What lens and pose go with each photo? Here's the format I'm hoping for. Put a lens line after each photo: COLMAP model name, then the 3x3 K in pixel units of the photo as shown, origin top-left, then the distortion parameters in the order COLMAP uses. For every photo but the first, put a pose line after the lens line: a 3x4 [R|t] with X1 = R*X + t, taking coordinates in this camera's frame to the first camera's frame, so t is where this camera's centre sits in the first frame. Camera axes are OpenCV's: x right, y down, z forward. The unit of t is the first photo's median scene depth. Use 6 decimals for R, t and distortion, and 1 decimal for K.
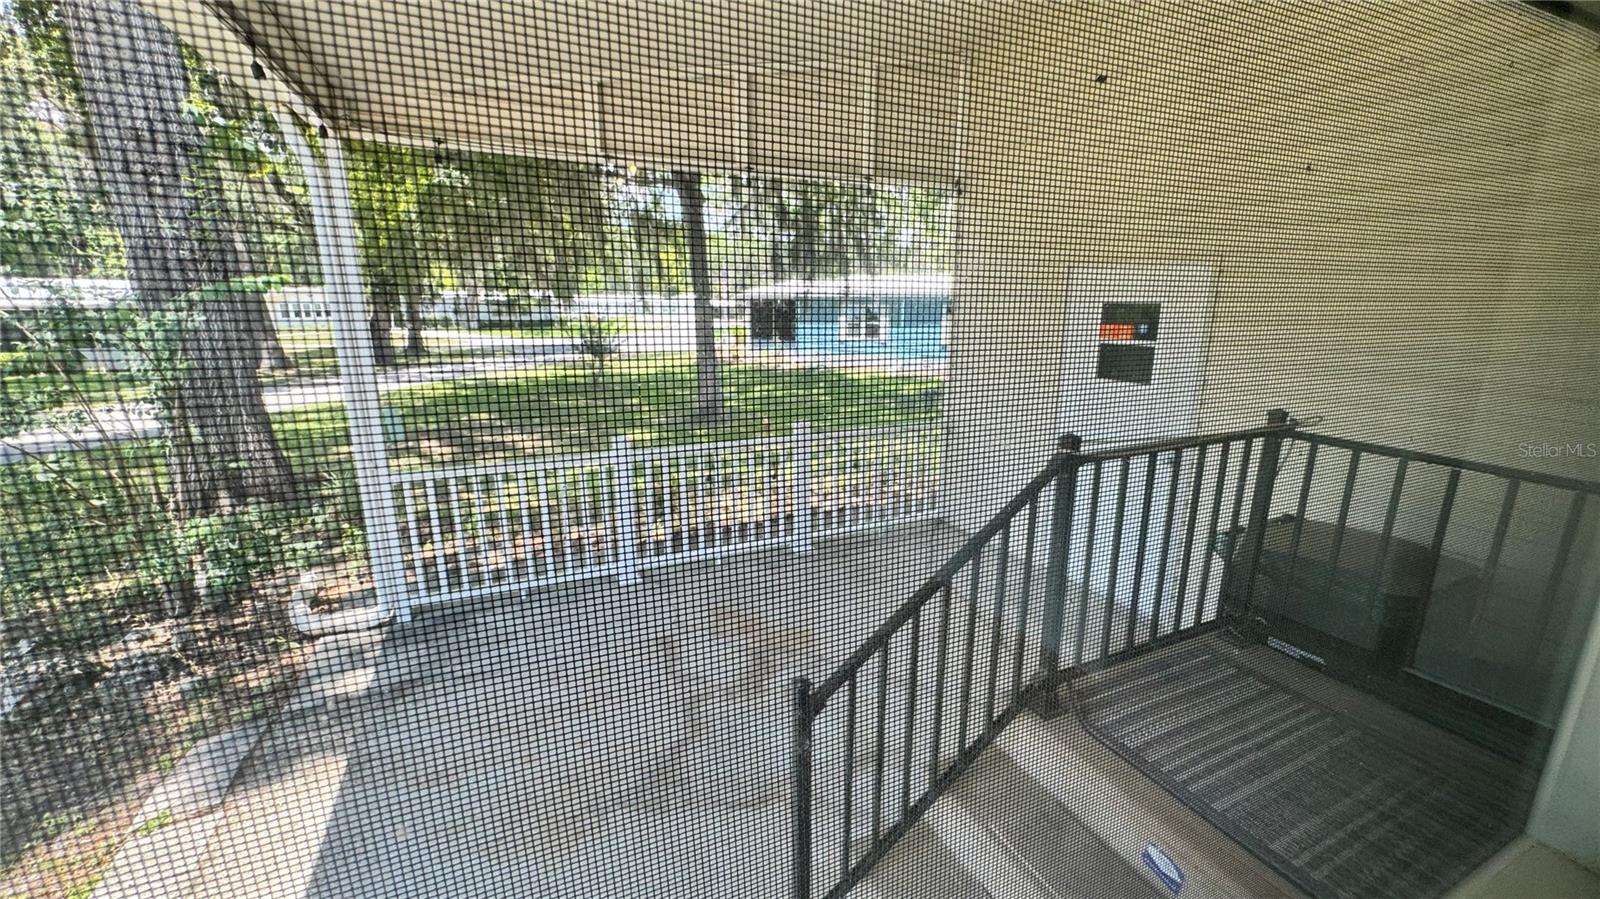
lens RADIAL K [[641.2, 0, 796.2], [0, 641.2, 445.2], [0, 0, 1]] dist [-0.001340, 0.000218]
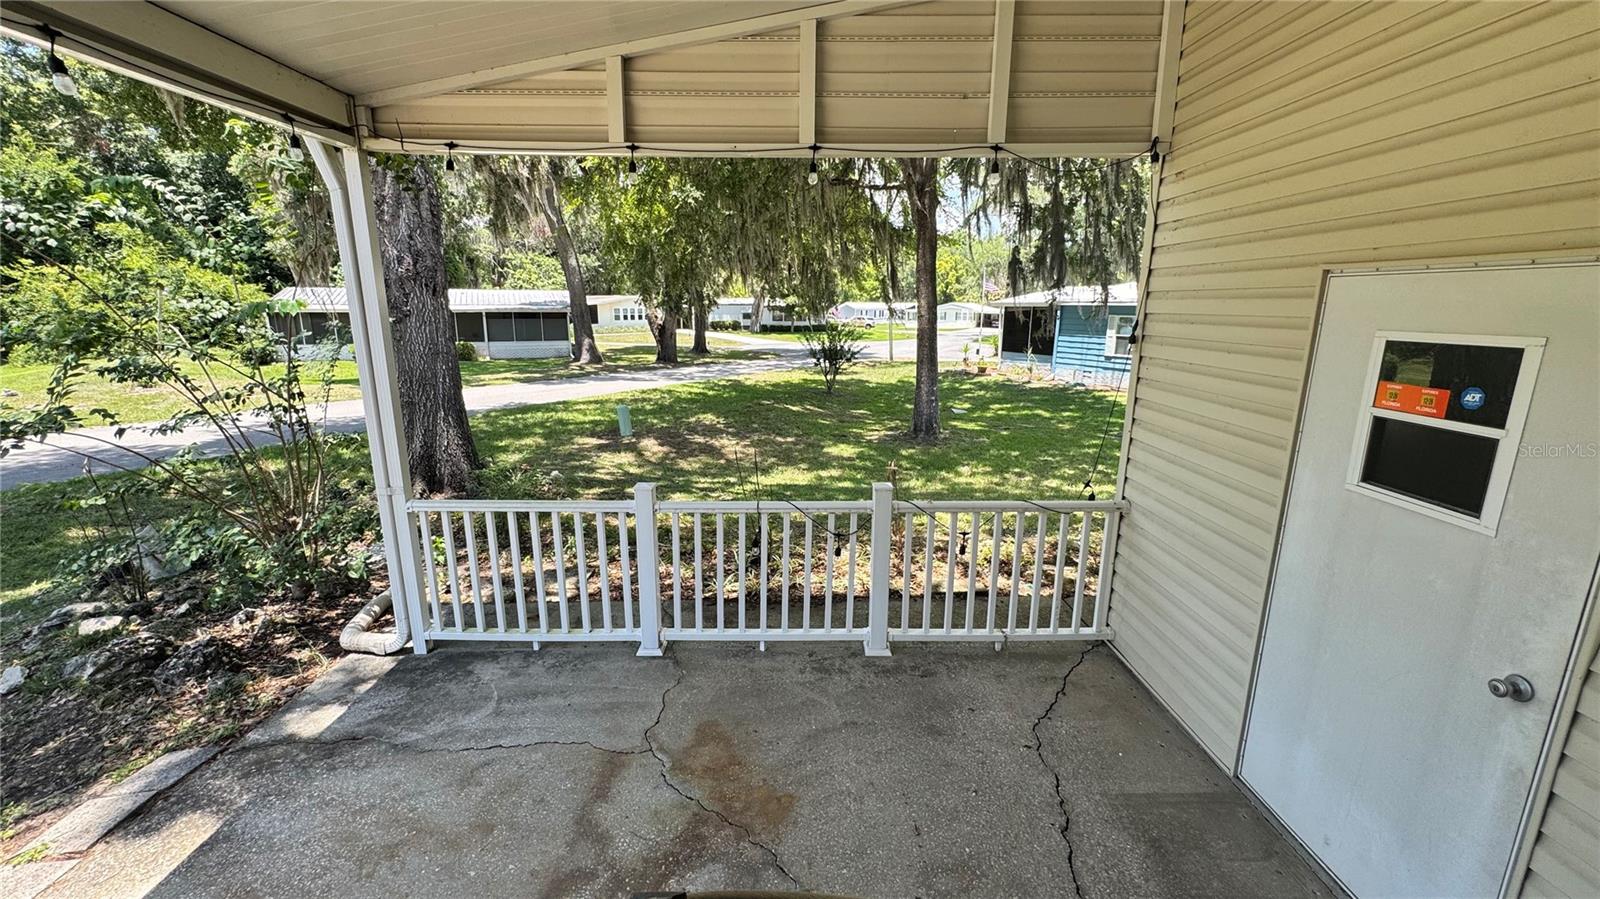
lens RADIAL K [[641.2, 0, 796.2], [0, 641.2, 445.2], [0, 0, 1]] dist [-0.001340, 0.000218]
pose [[0.915577, 0.090989, -0.391714, 0.152779], [-0.094879, 0.995444, 0.009458, -0.059006], [0.390790, 0.028506, 0.920038, 0.204475]]
